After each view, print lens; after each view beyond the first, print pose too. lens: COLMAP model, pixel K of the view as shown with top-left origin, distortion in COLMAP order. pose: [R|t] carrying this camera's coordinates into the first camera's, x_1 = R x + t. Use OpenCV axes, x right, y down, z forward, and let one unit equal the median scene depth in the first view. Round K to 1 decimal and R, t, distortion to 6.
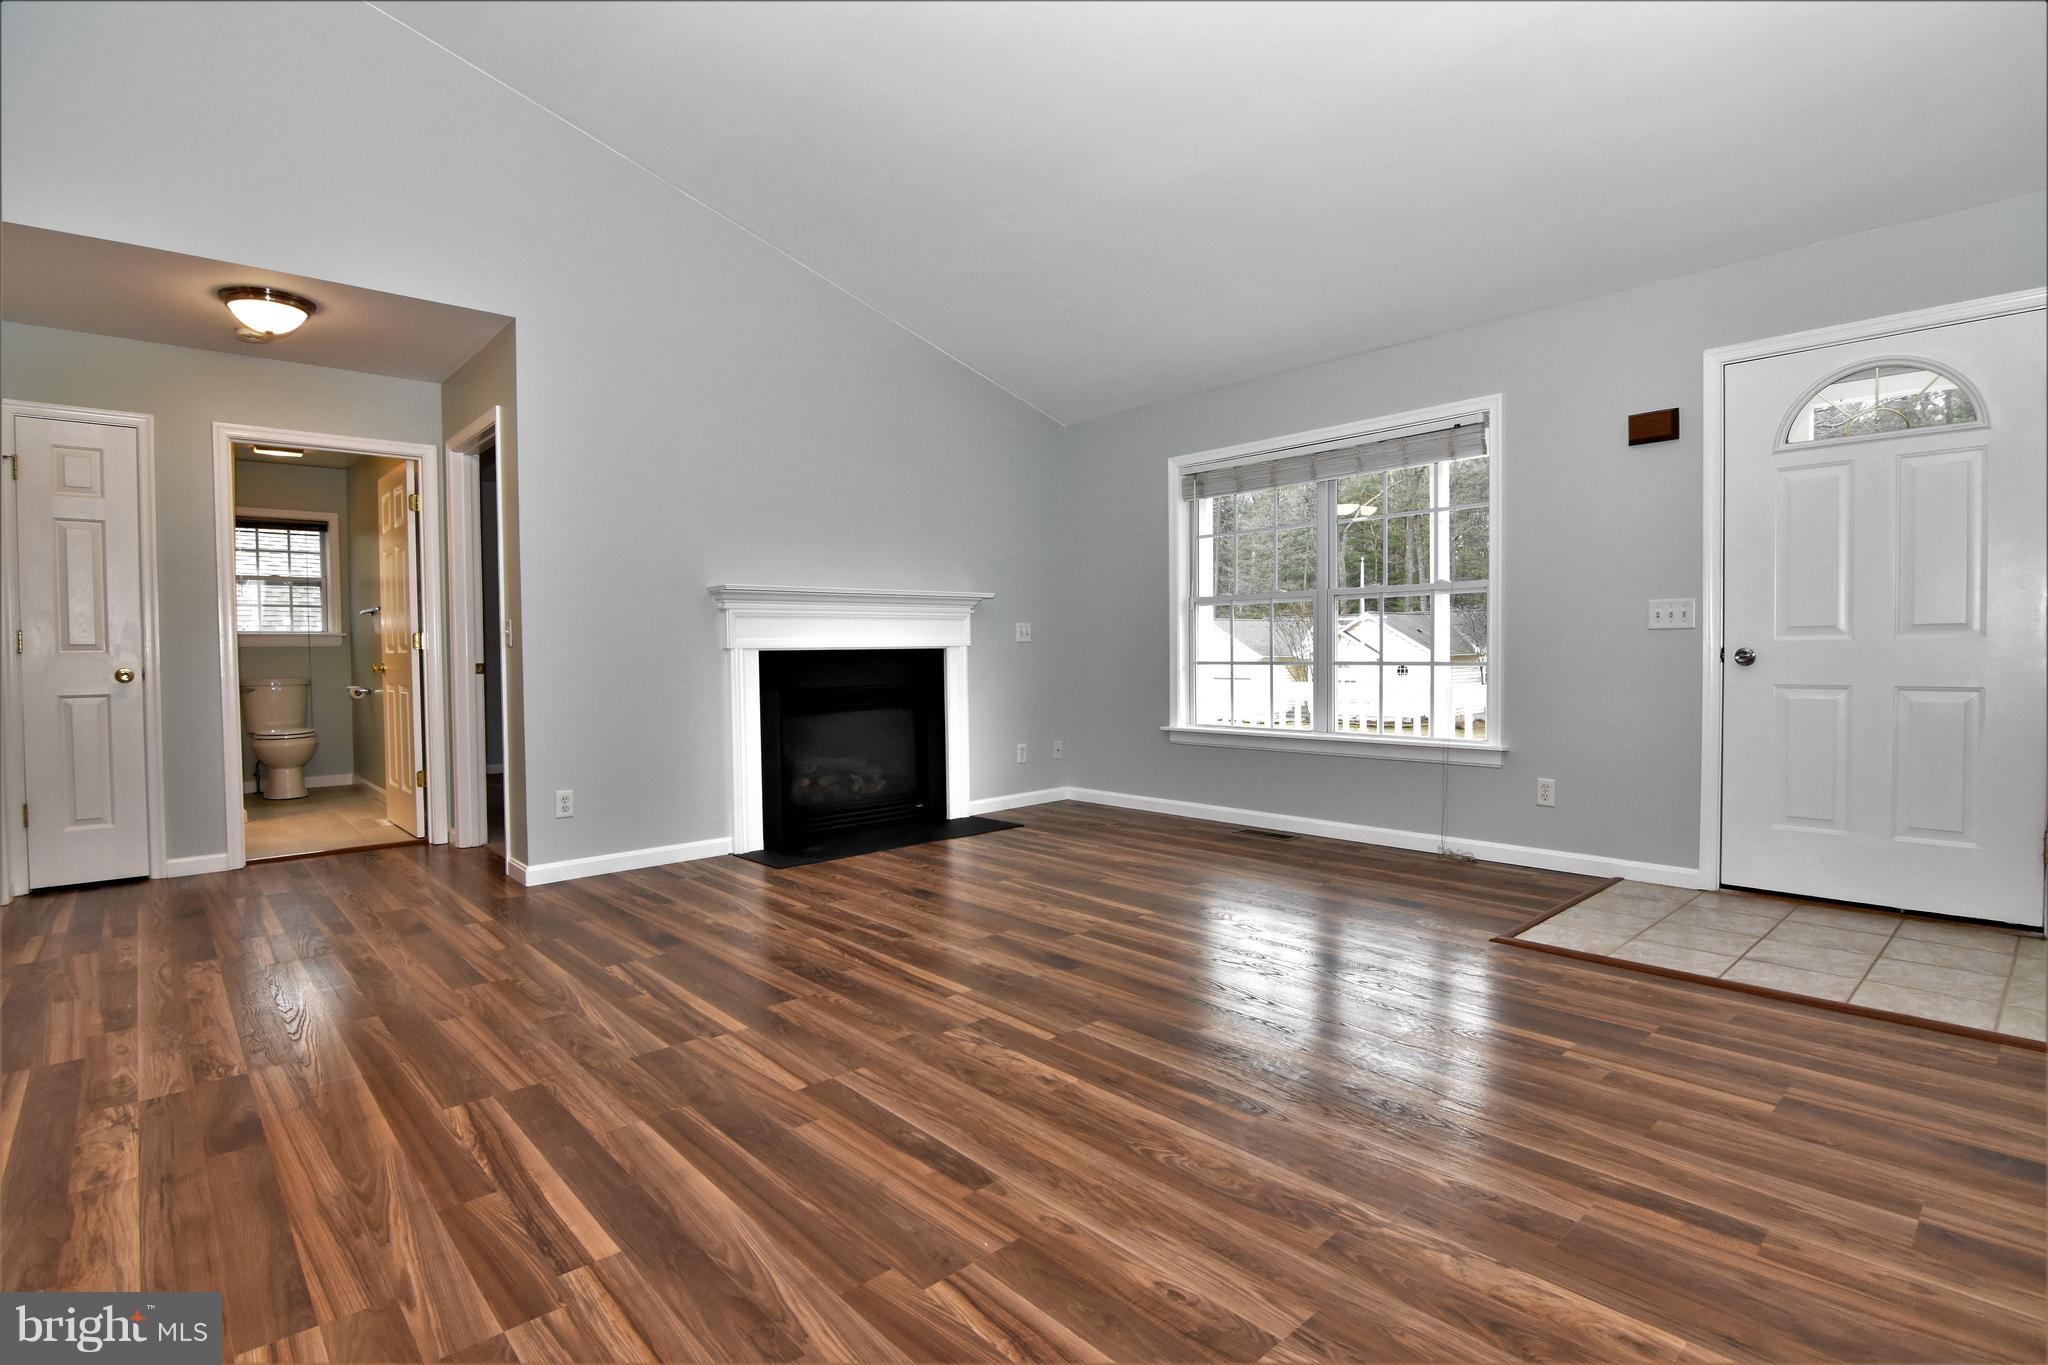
lens RADIAL K [[988.3, 0, 1020.0], [0, 988.3, 679.8], [0, 0, 1]] dist [-0.004791, -0.011956]
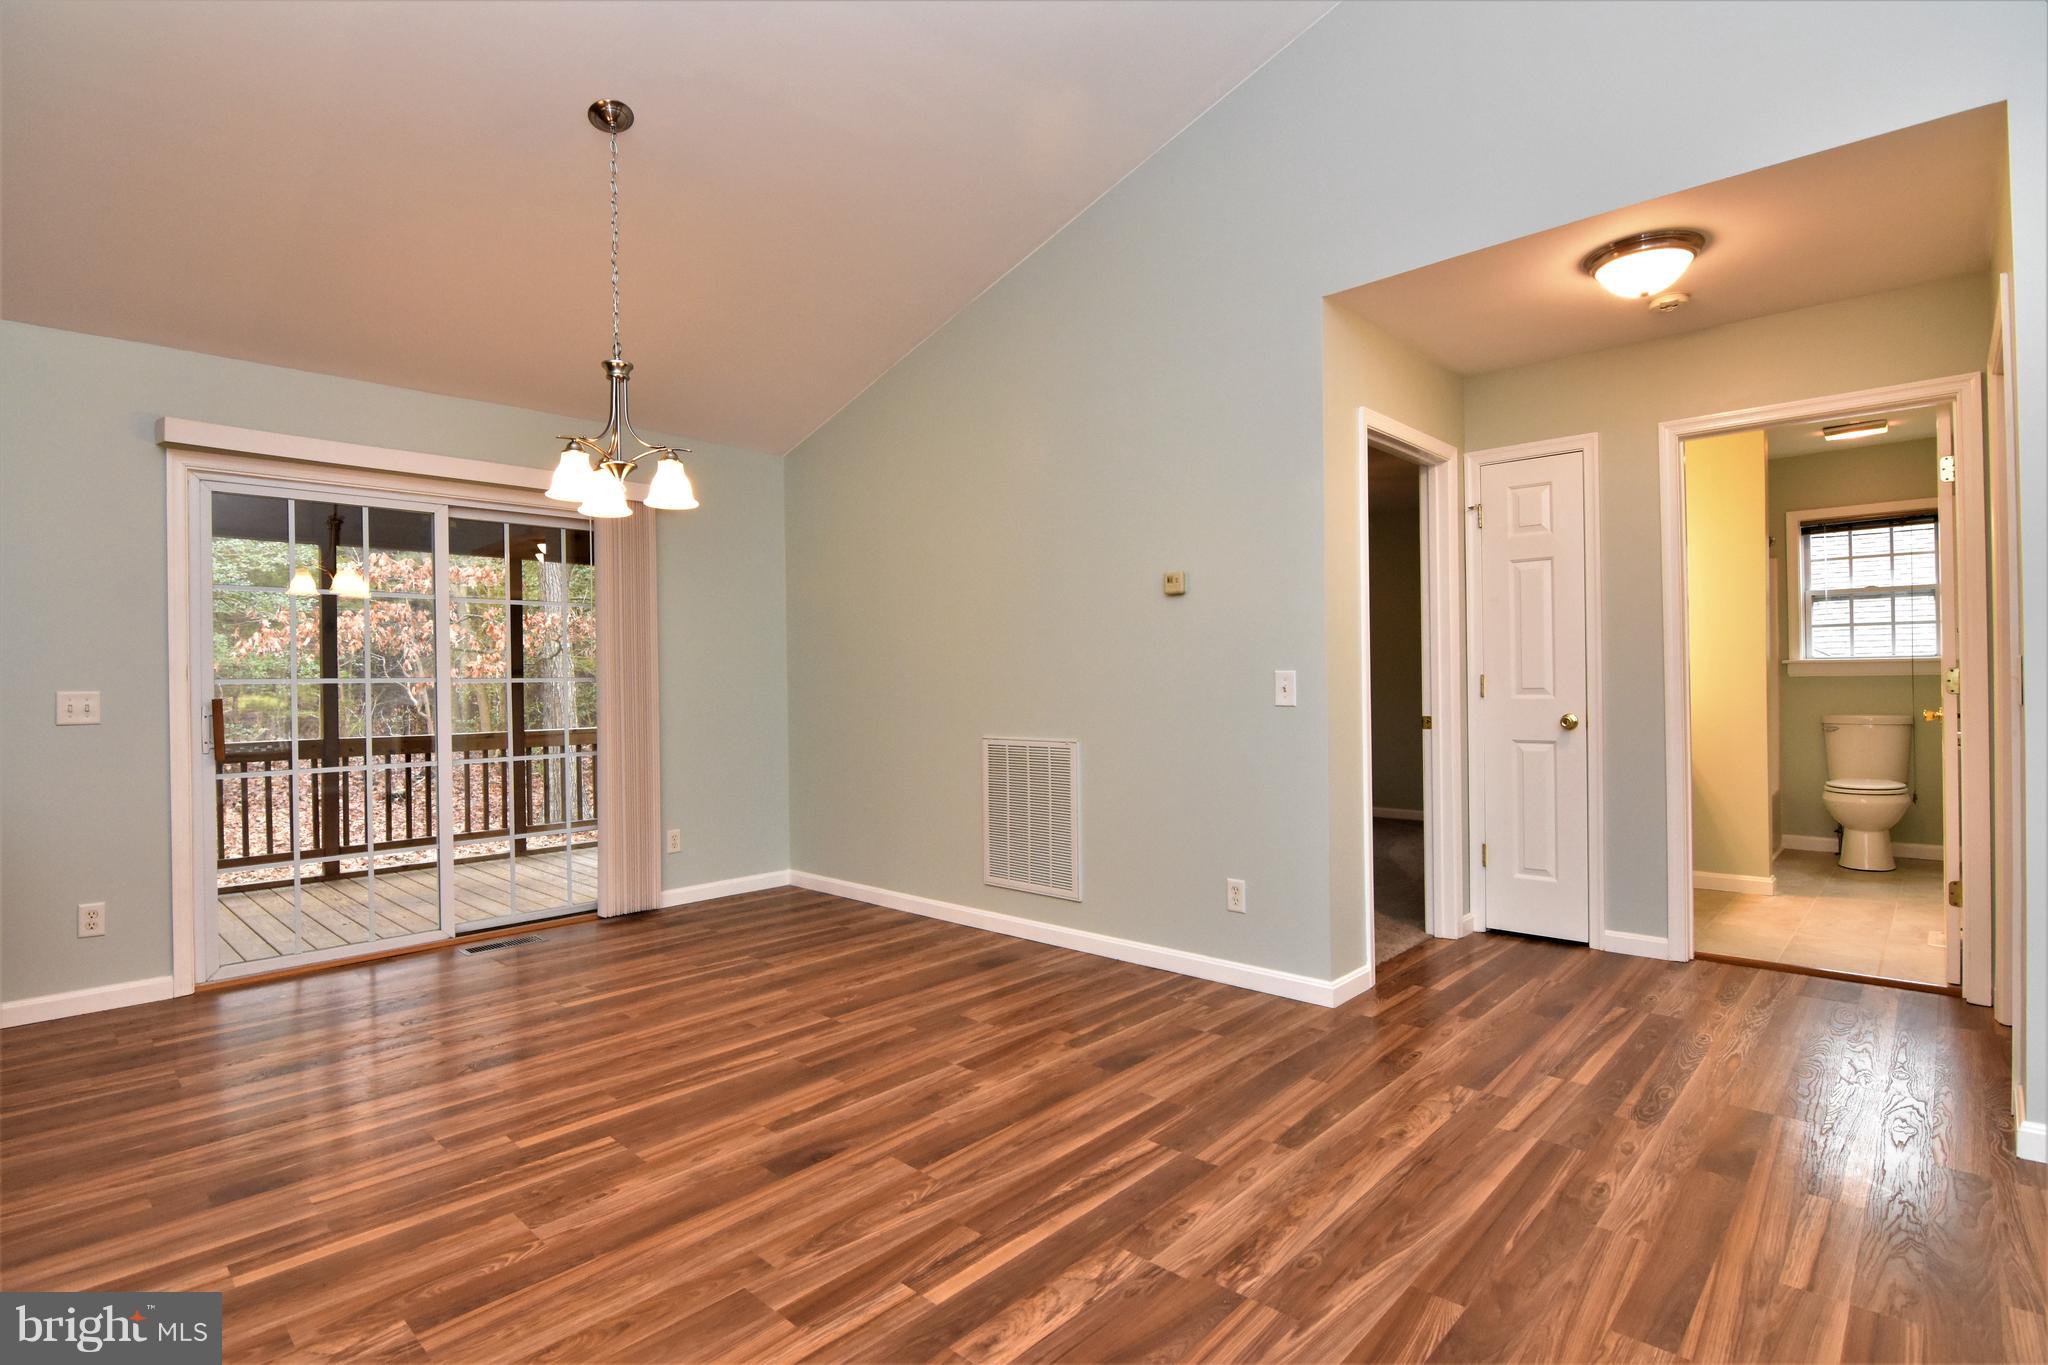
lens RADIAL K [[988.3, 0, 1020.0], [0, 988.3, 679.8], [0, 0, 1]] dist [-0.004791, -0.011956]
pose [[0.077240, 0.007674, -0.996983, -0.027967], [-0.013160, 0.999891, 0.006677, -0.049535], [0.996926, 0.012605, 0.077333, 0.465848]]
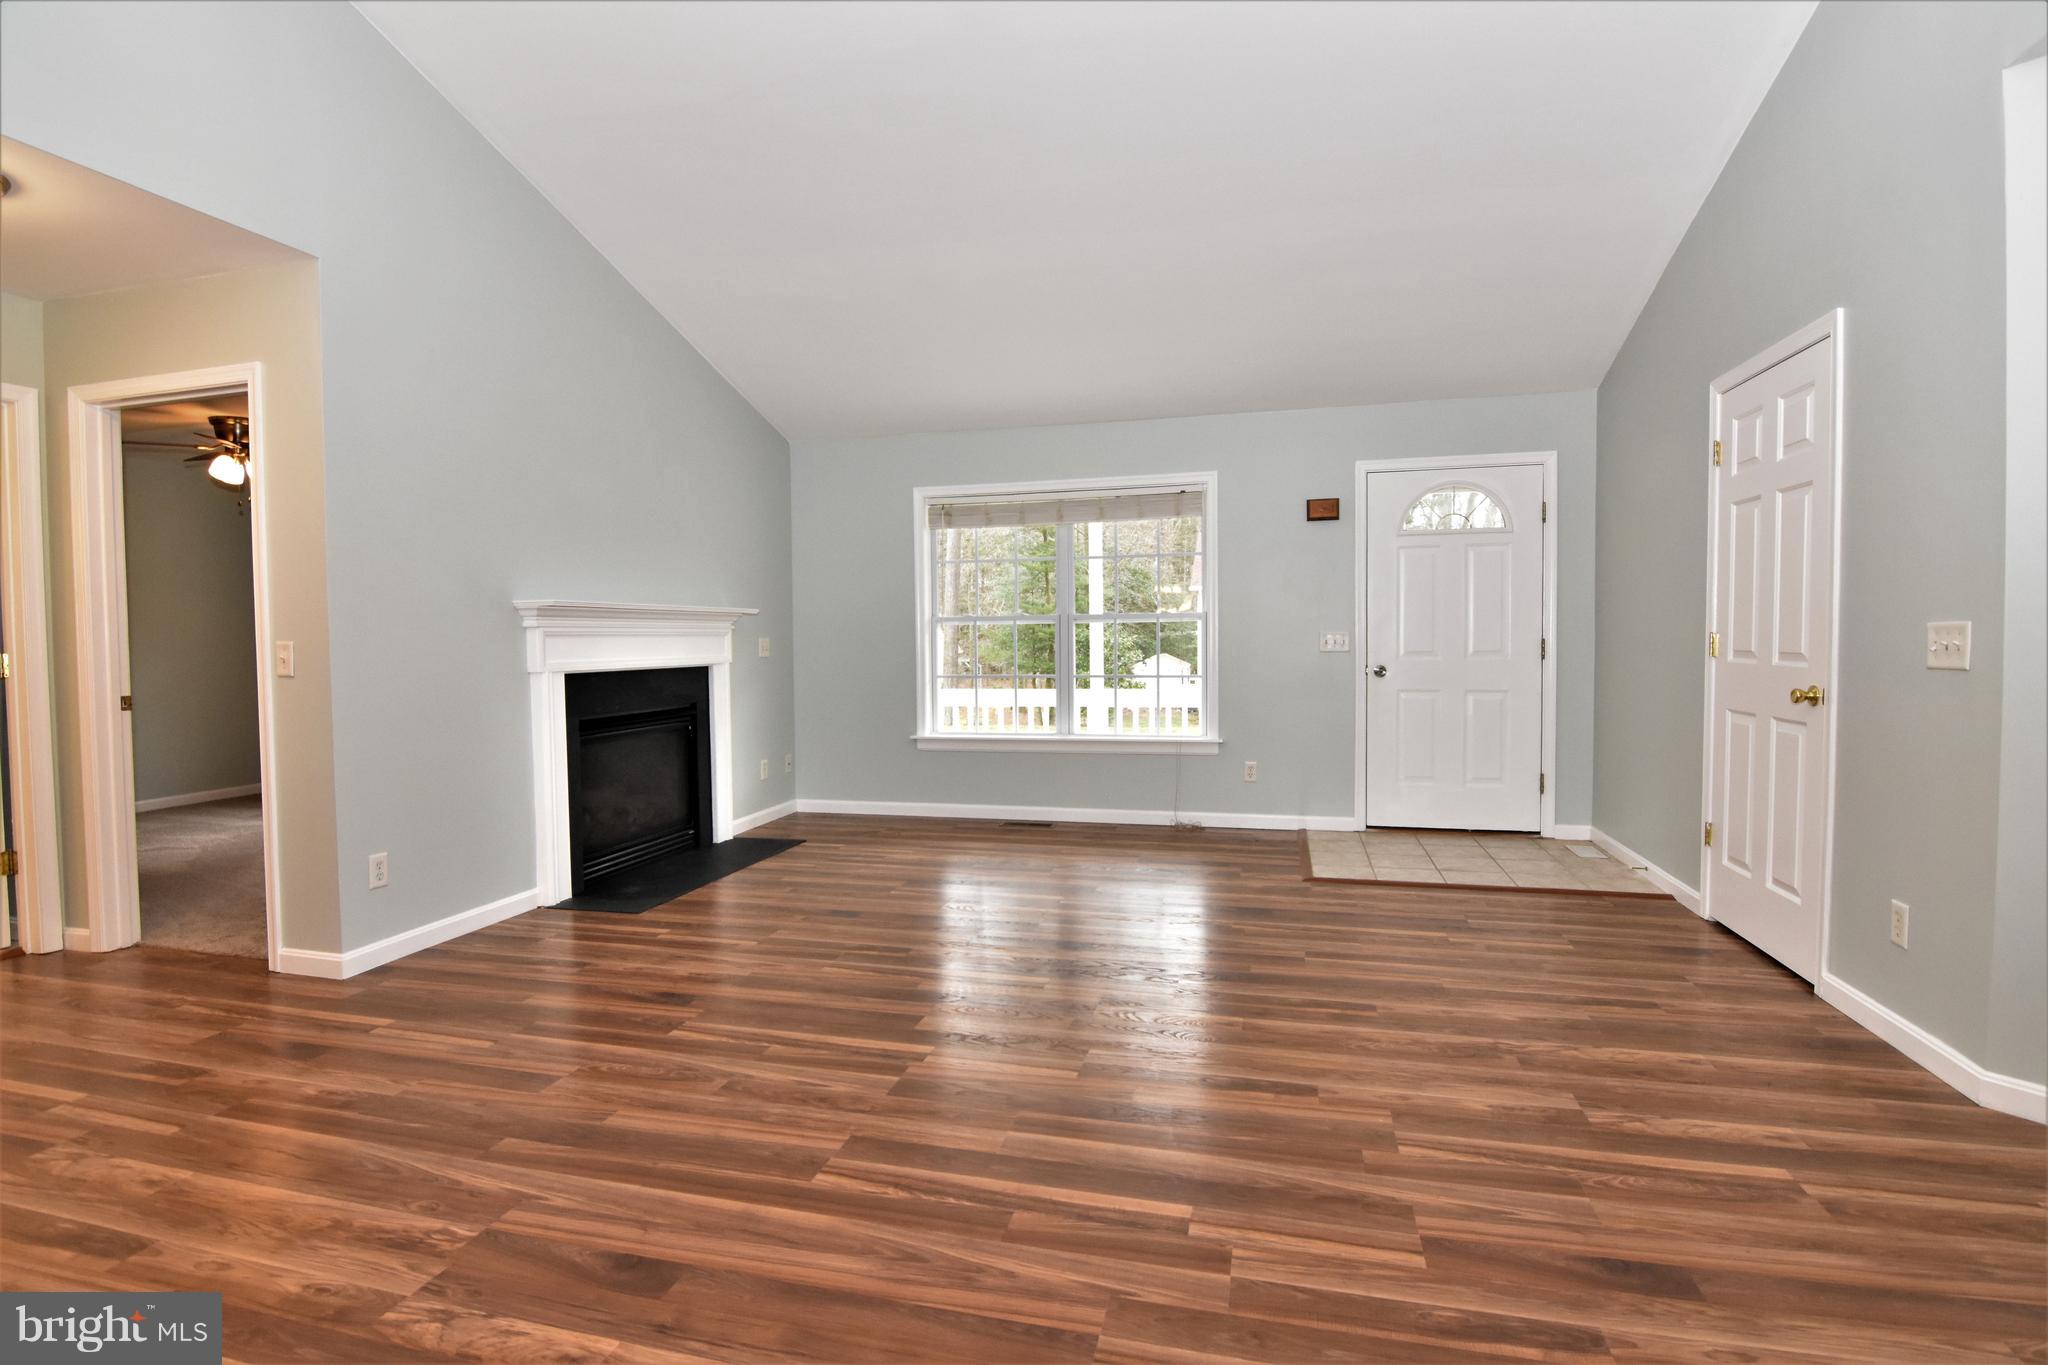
lens RADIAL K [[988.3, 0, 1020.0], [0, 988.3, 679.8], [0, 0, 1]] dist [-0.004791, -0.011956]
pose [[0.837214, -0.018721, 0.546554, -0.525799], [0.017061, 0.999822, 0.008113, -0.031411], [-0.546609, 0.002533, 0.837384, 0.046474]]
